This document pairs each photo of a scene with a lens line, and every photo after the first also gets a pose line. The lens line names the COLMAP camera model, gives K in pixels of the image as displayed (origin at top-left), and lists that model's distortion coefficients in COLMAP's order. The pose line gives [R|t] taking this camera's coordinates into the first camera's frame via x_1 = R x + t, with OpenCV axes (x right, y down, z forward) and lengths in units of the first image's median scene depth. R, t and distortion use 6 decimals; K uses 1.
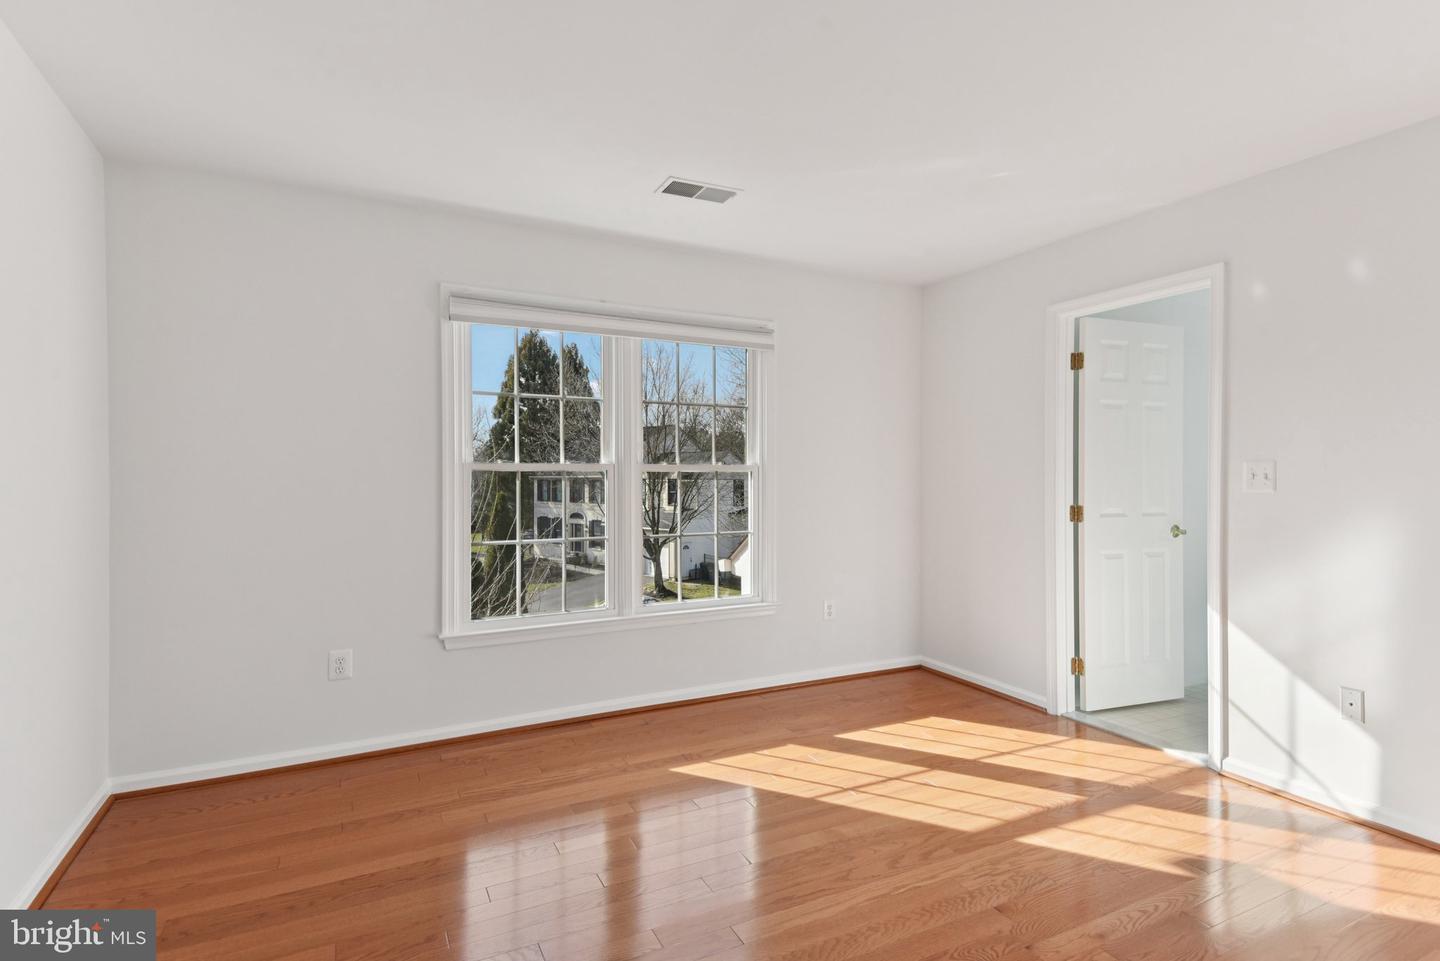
lens RADIAL K [[723.2, 0, 720.0], [0, 723.2, 480.5], [0, 0, 1]] dist [0.003221, -0.000227]
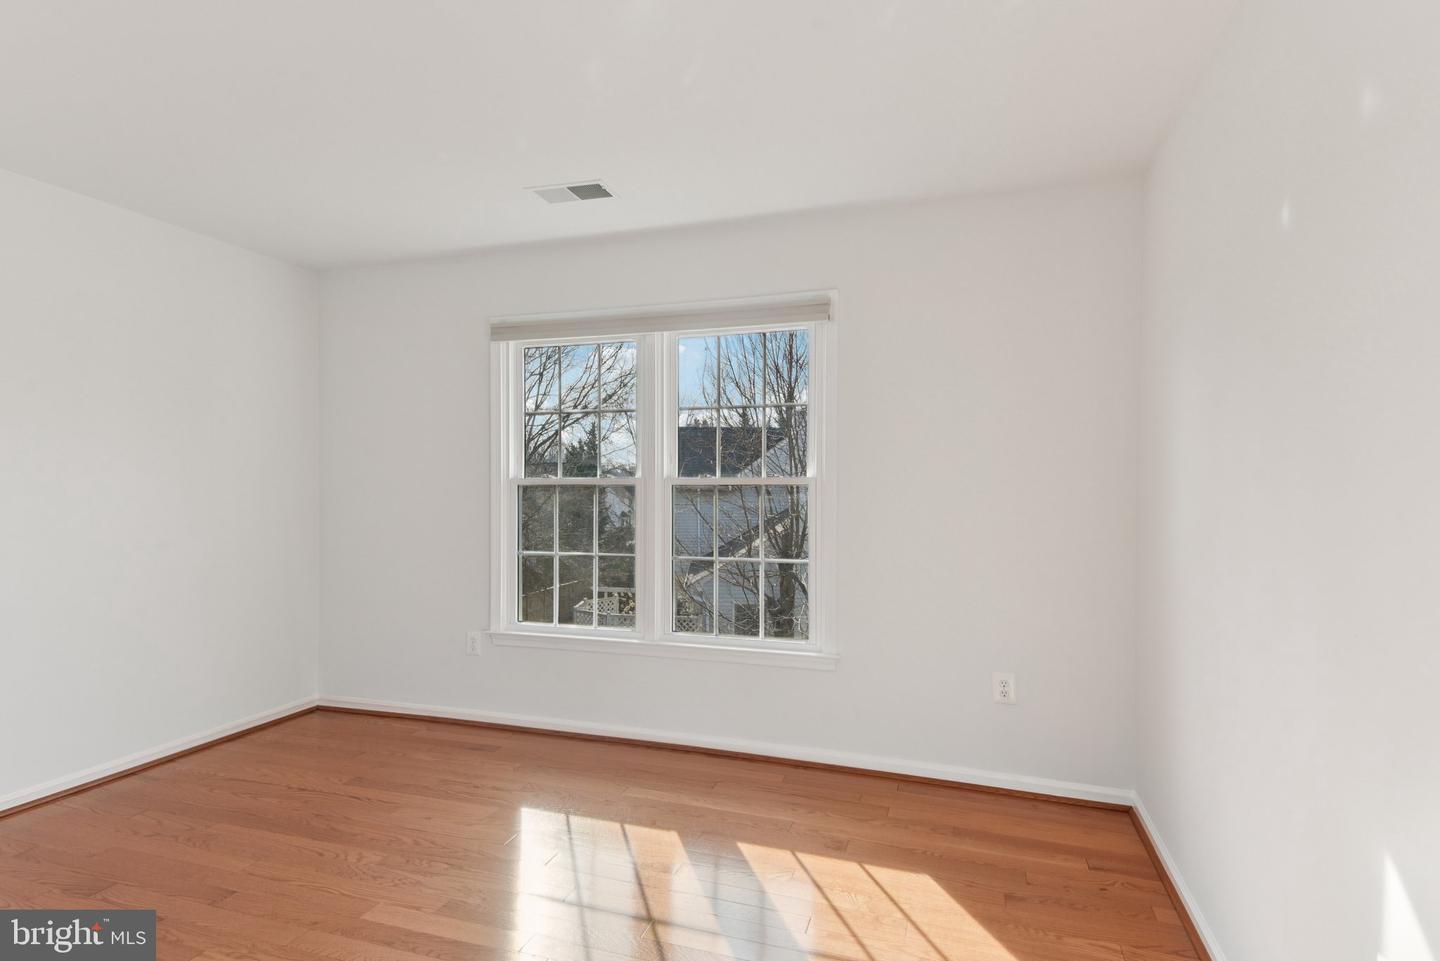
lens RADIAL K [[723.2, 0, 720.0], [0, 723.2, 480.5], [0, 0, 1]] dist [0.003221, -0.000227]
pose [[0.696531, -0.004917, -0.717510, 0.631269], [-0.010391, 0.999803, -0.016938, -0.004570], [0.717452, 0.019253, 0.696342, 0.432495]]
